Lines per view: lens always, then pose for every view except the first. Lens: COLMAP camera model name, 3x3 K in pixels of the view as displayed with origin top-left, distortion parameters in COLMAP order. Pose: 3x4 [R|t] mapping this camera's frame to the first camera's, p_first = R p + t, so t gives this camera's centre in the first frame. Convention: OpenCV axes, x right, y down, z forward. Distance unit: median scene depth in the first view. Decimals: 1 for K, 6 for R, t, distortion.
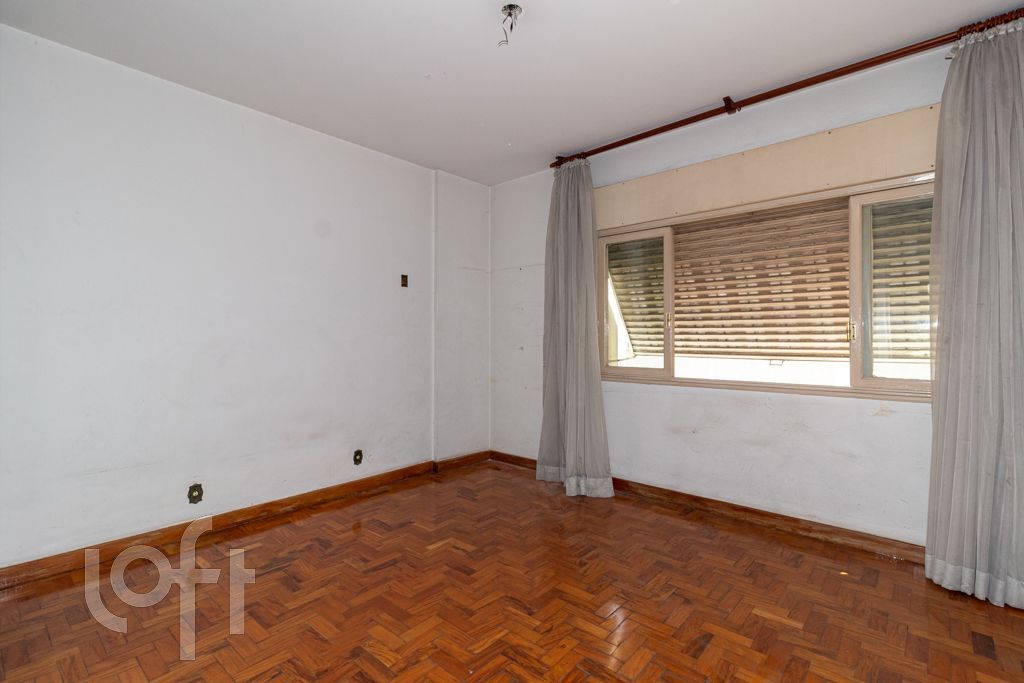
lens RADIAL K [[529.5, 0, 512.4], [0, 529.5, 337.6], [0, 0, 1]] dist [-0.000823, 0.000363]
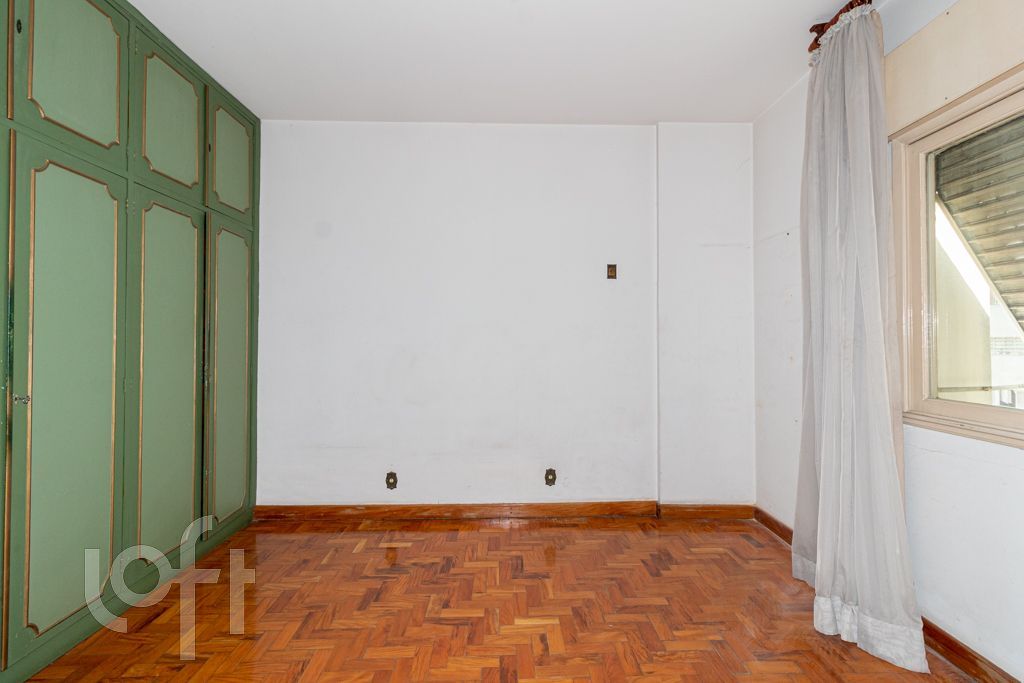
lens RADIAL K [[487.5, 0, 498.2], [0, 487.5, 338.6], [0, 0, 1]] dist [0.001684, 0.000520]
pose [[0.652492, -0.004859, -0.757780, 0.265049], [-0.004660, 0.999935, -0.010424, 0.004873], [0.757781, 0.010333, 0.652427, 0.403134]]
